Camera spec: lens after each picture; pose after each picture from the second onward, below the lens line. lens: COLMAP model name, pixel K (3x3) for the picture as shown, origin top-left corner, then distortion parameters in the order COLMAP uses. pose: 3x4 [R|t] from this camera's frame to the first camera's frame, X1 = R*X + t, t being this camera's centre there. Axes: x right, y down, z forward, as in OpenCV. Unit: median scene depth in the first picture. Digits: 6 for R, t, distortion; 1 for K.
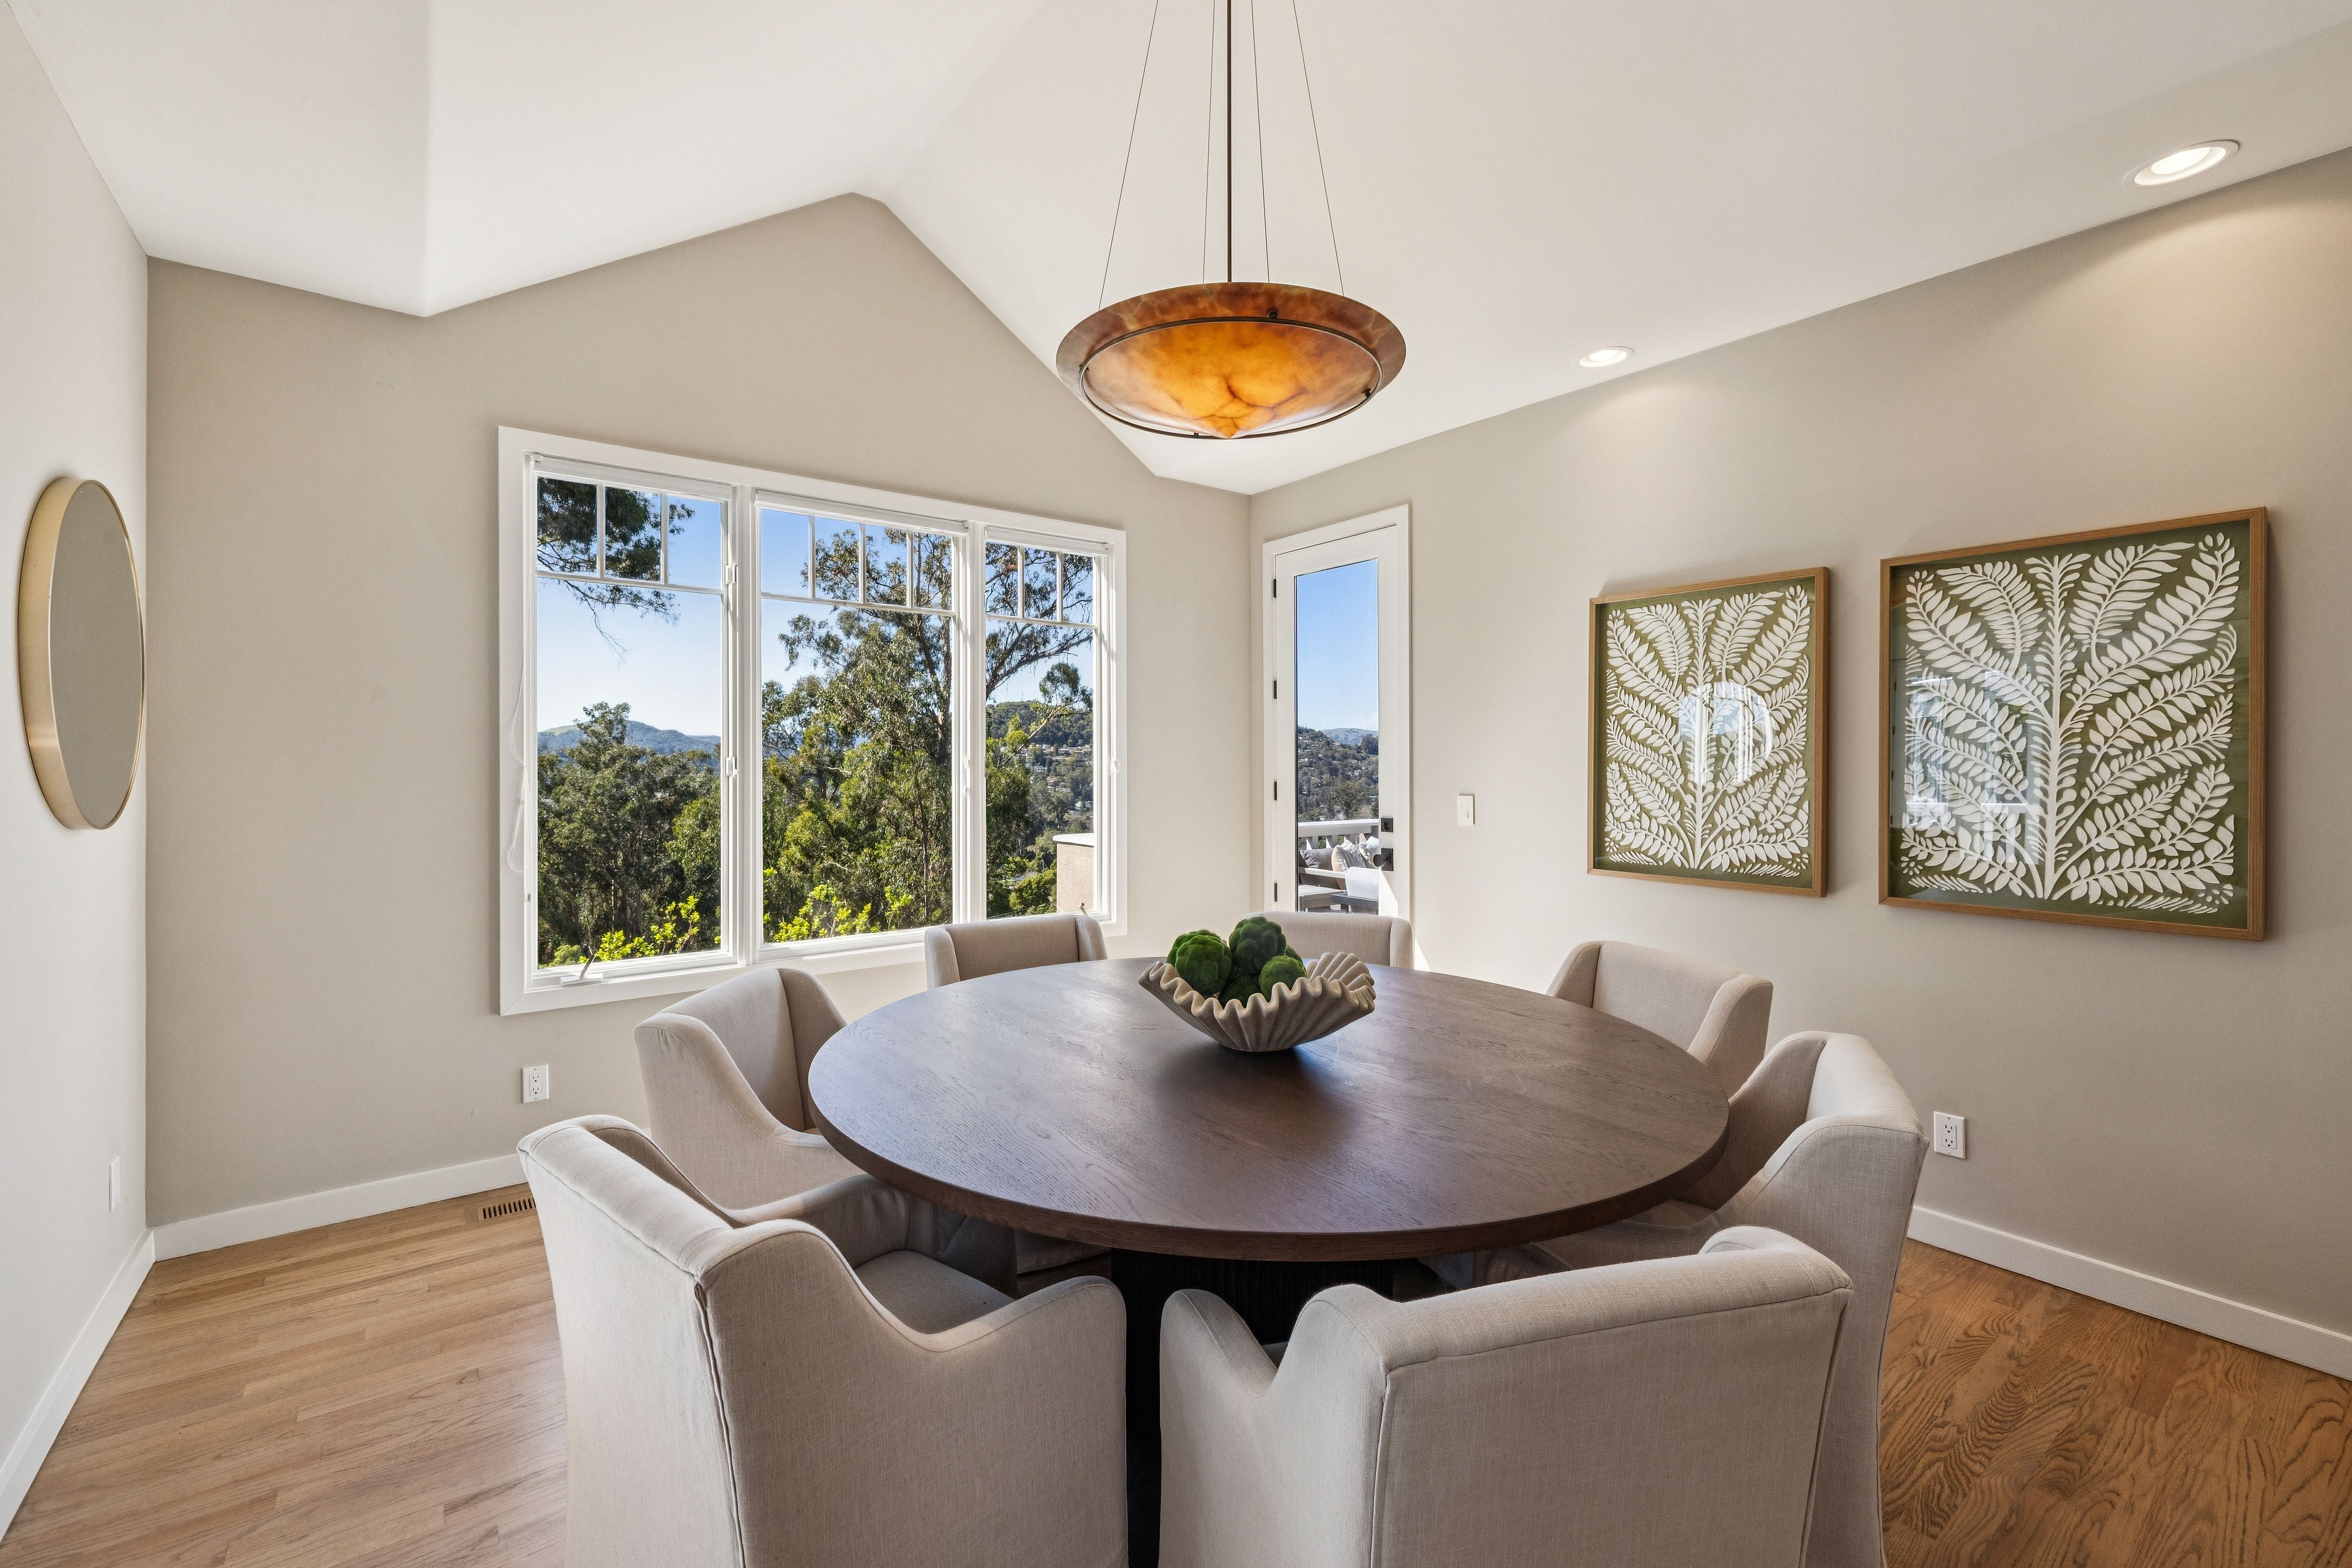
lens RADIAL K [[983.2, 0, 1171.6], [0, 983.2, 769.2], [0, 0, 1]] dist [-0.000052, -0.000249]
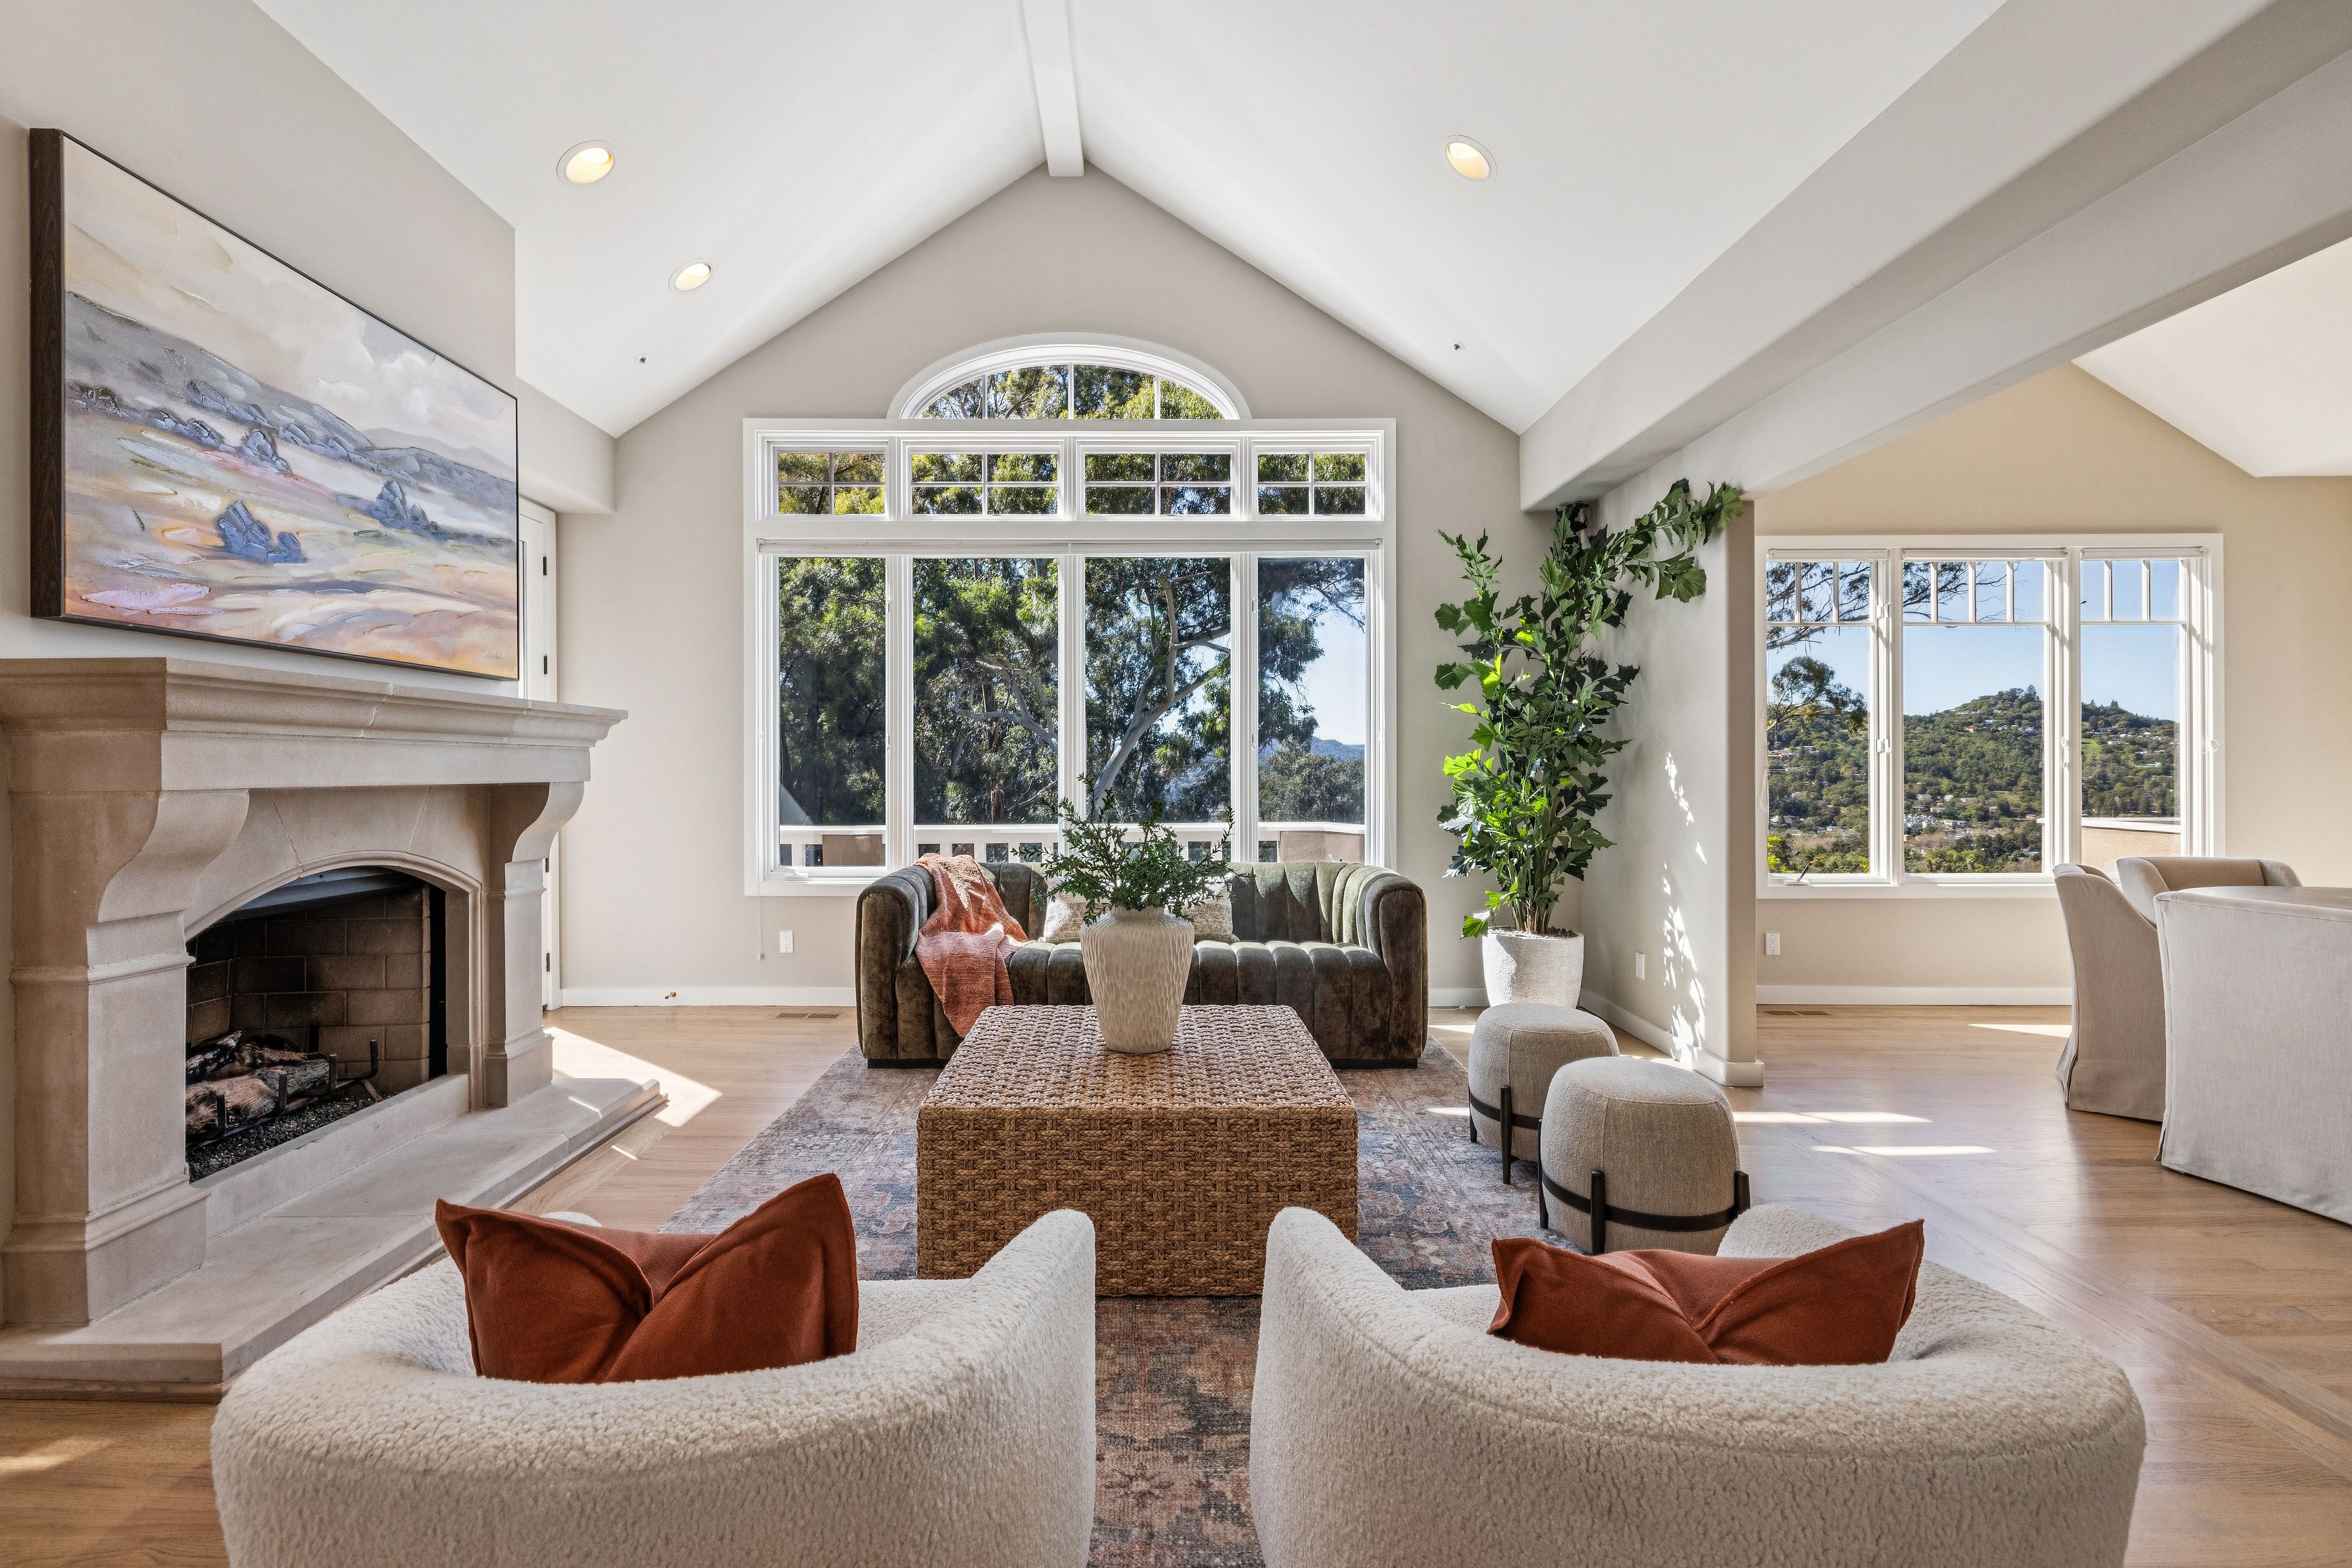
lens RADIAL K [[1005.5, 0, 1148.1], [0, 1005.5, 775.7], [0, 0, 1]] dist [-0.000611, -0.000374]
pose [[0.795505, 0.001417, -0.605945, -0.541861], [-0.002051, 0.999998, -0.000355, 0.057359], [0.605943, 0.001525, 0.795506, -1.062387]]
